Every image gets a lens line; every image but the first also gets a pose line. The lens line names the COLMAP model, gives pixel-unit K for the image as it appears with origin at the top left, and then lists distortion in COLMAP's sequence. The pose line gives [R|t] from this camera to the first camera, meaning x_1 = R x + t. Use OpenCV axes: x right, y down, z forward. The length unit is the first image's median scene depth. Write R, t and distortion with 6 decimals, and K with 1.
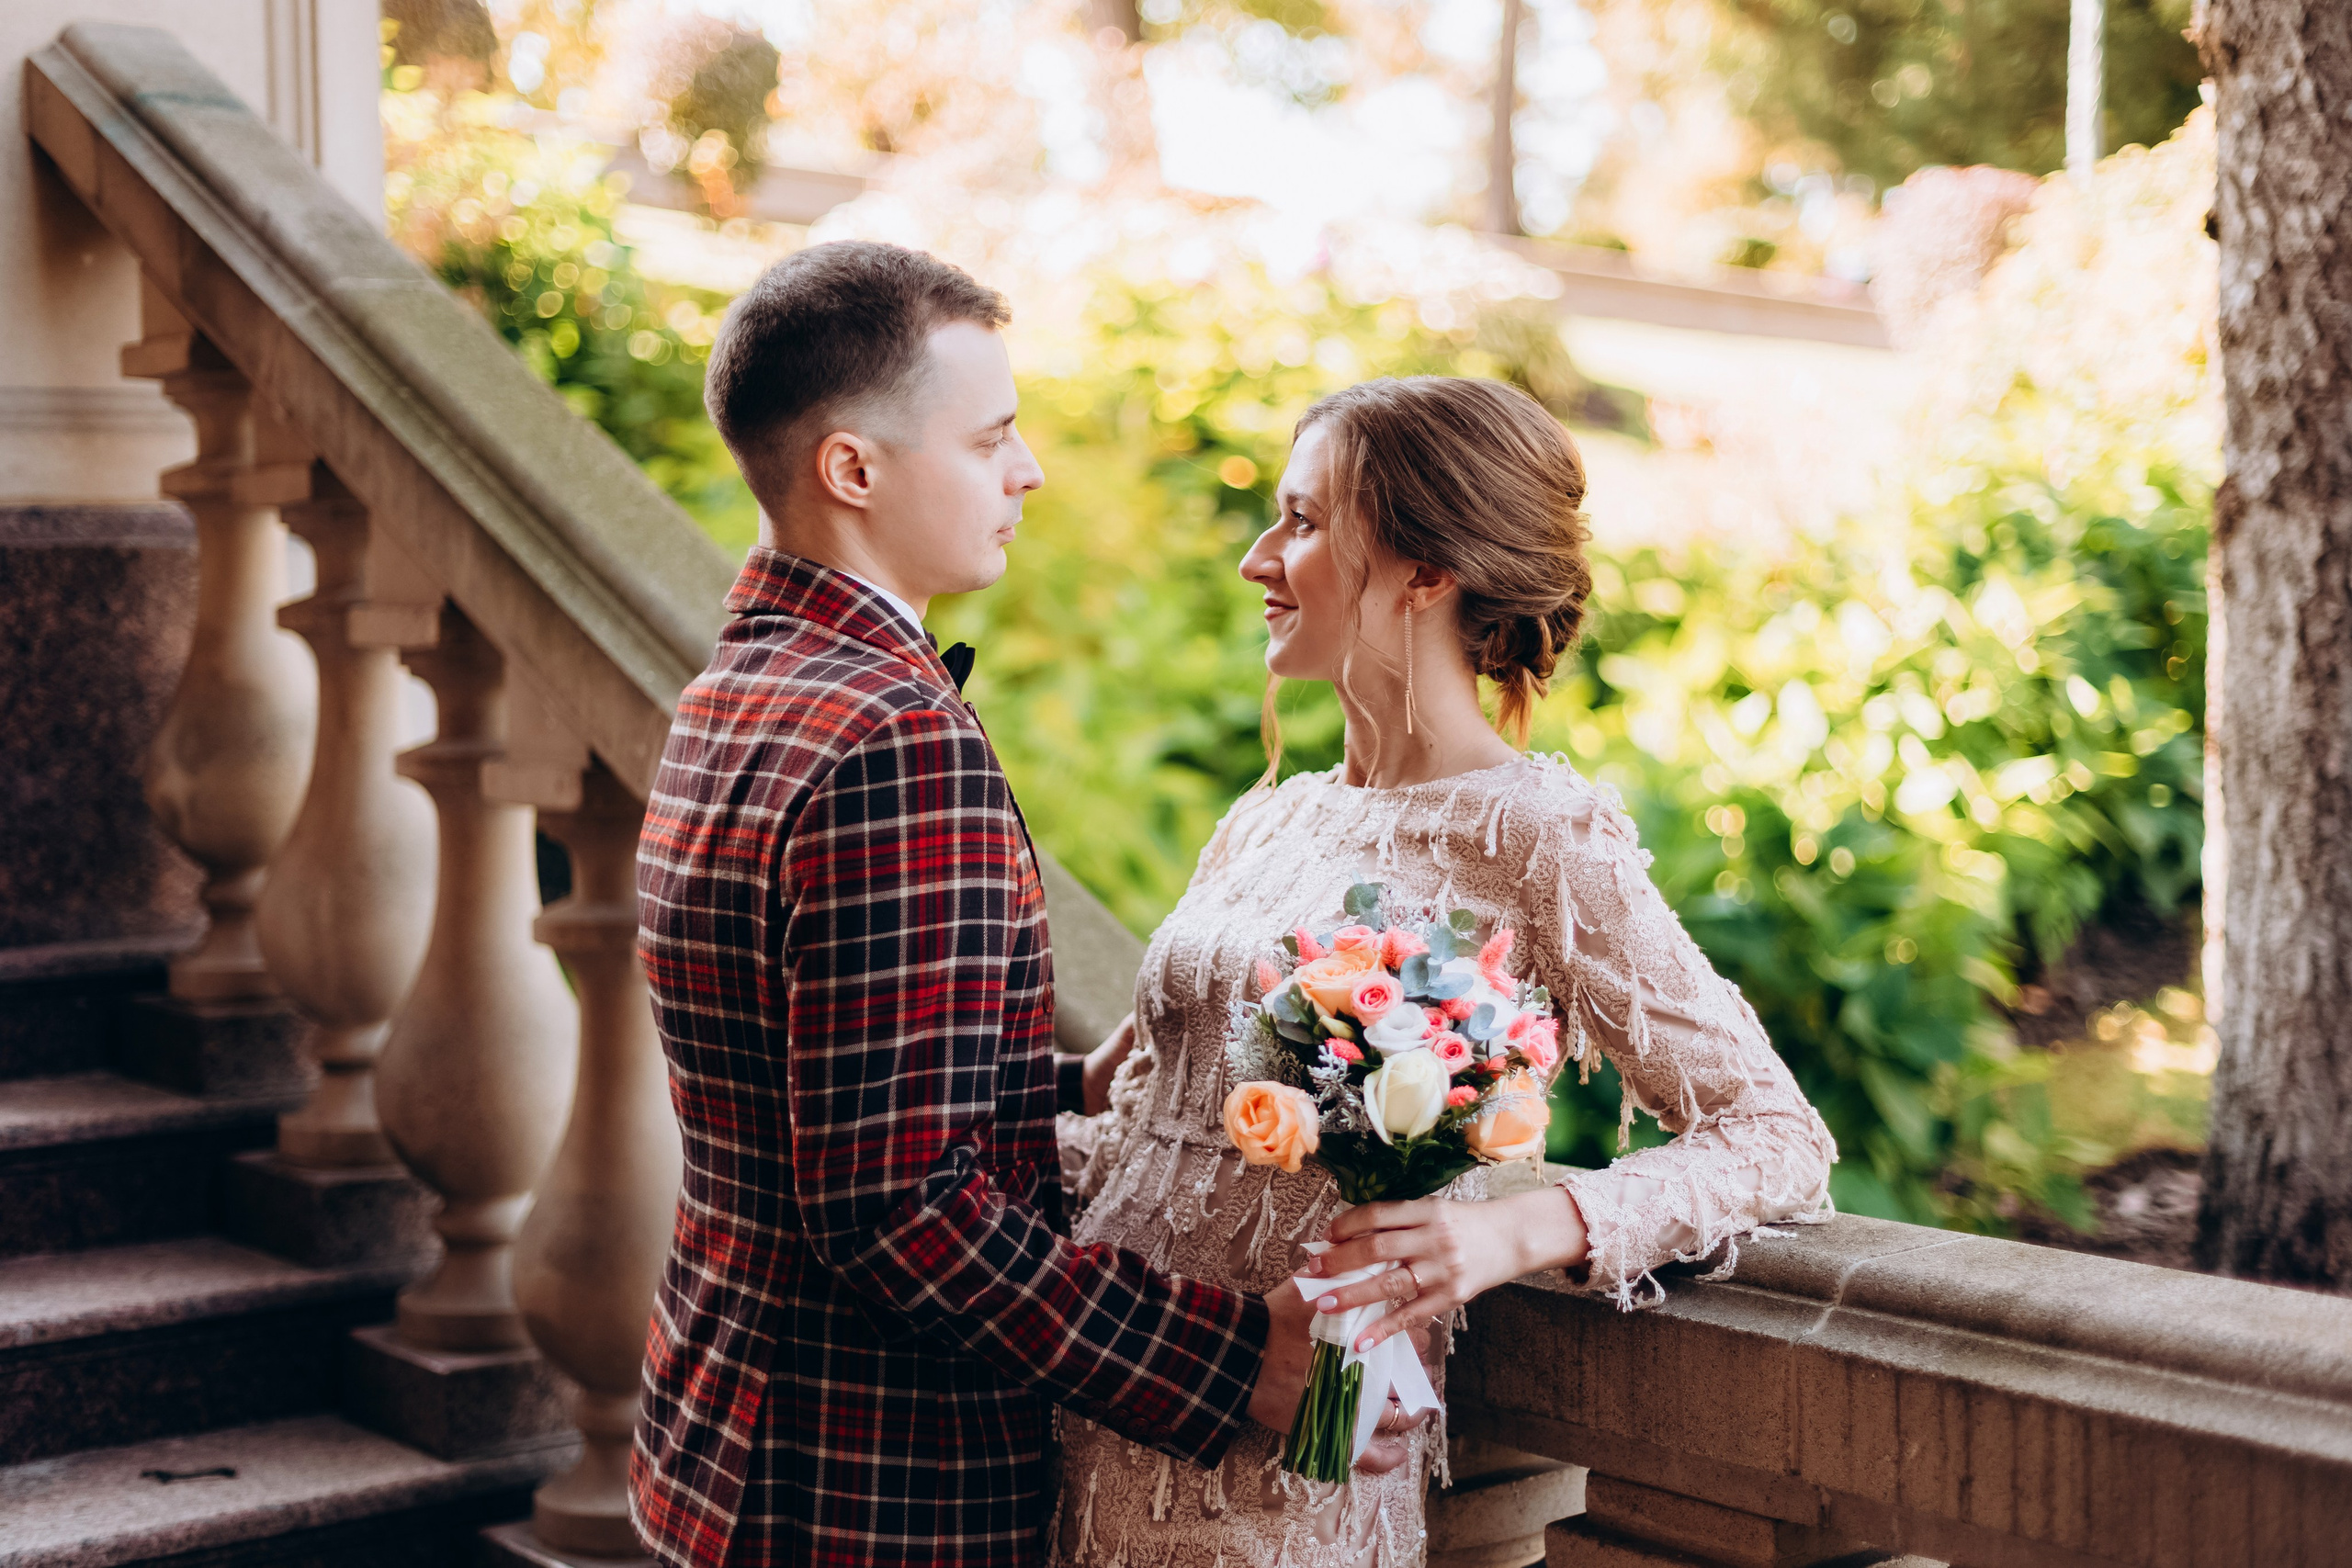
lens RADIAL K [[3409.9, 0, 1180.9], [0, 3409.9, 761.4], [0, 0, 1]] dist [-0.013880, -0.069430]
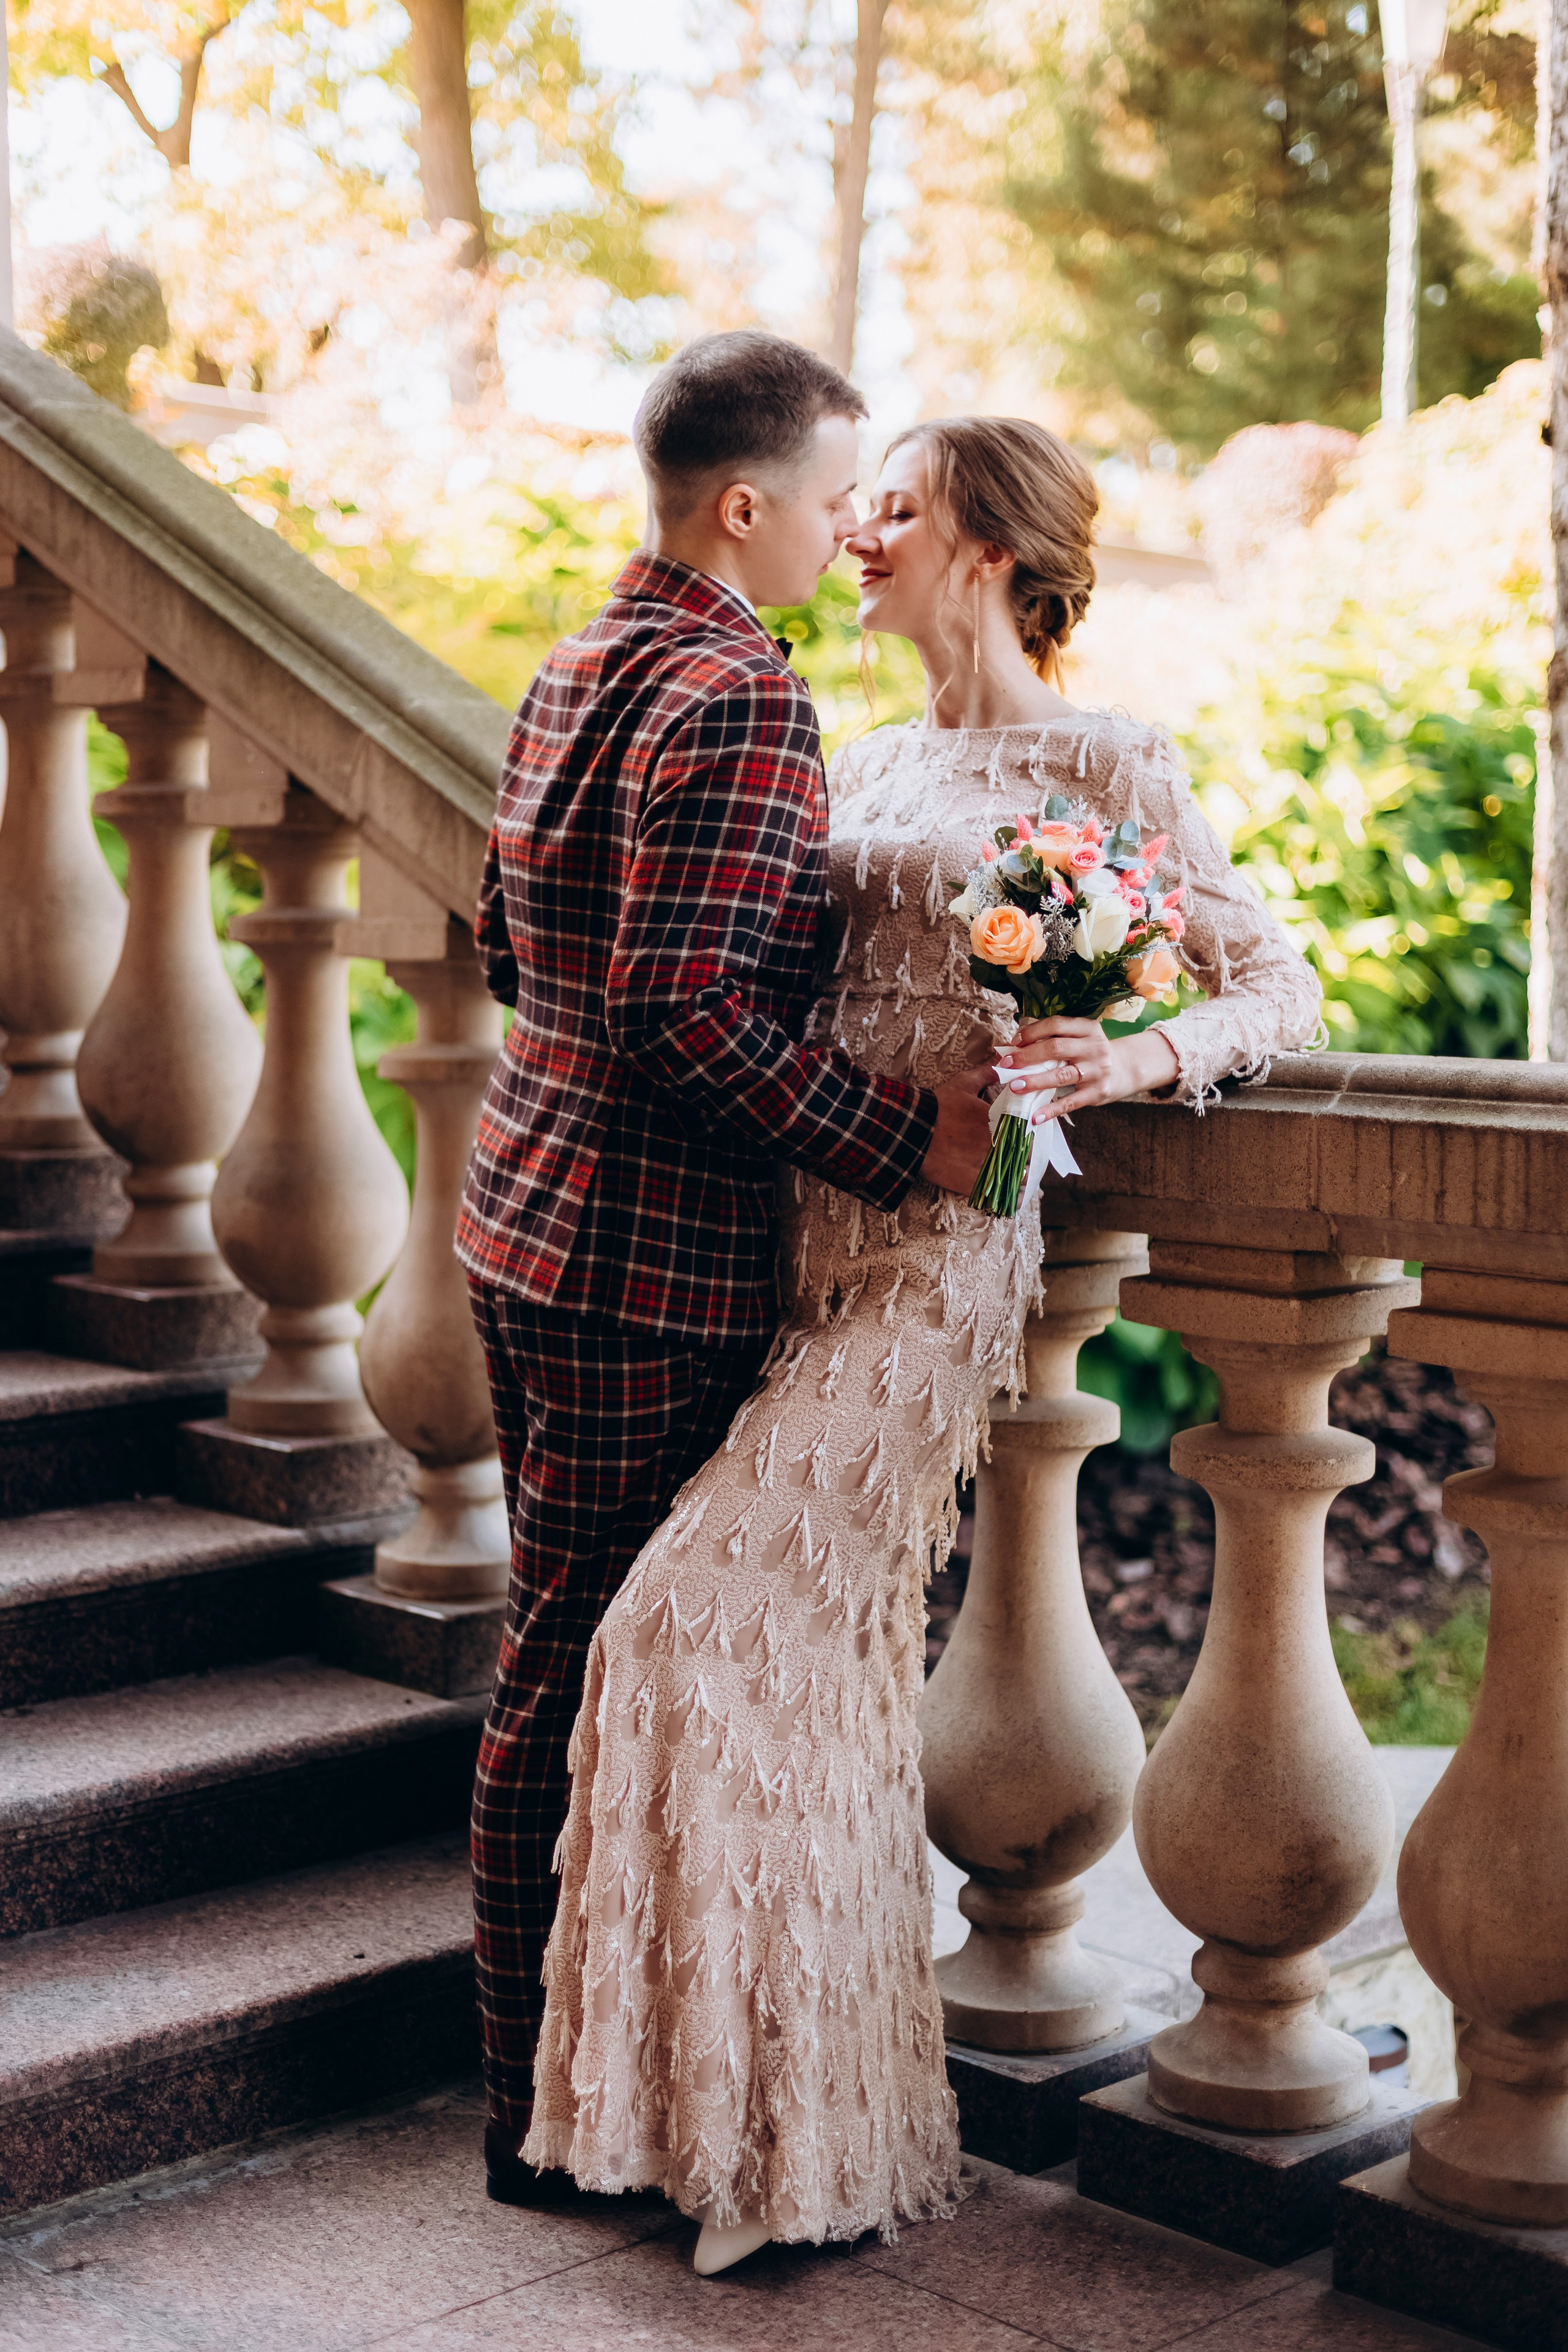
lens RADIAL K [[3410.2, 0, 784.0], [0, 3410.2, 1176.0], [0, 0, 1]] dist [-0.013880, -0.069430]
pose [[0.995734, 0.004952, 0.092139, -0.099854], [-0.008622, 0.999183, 0.039481, 0.083705], [-0.091868, -0.040108, 0.994963, -0.228030]]
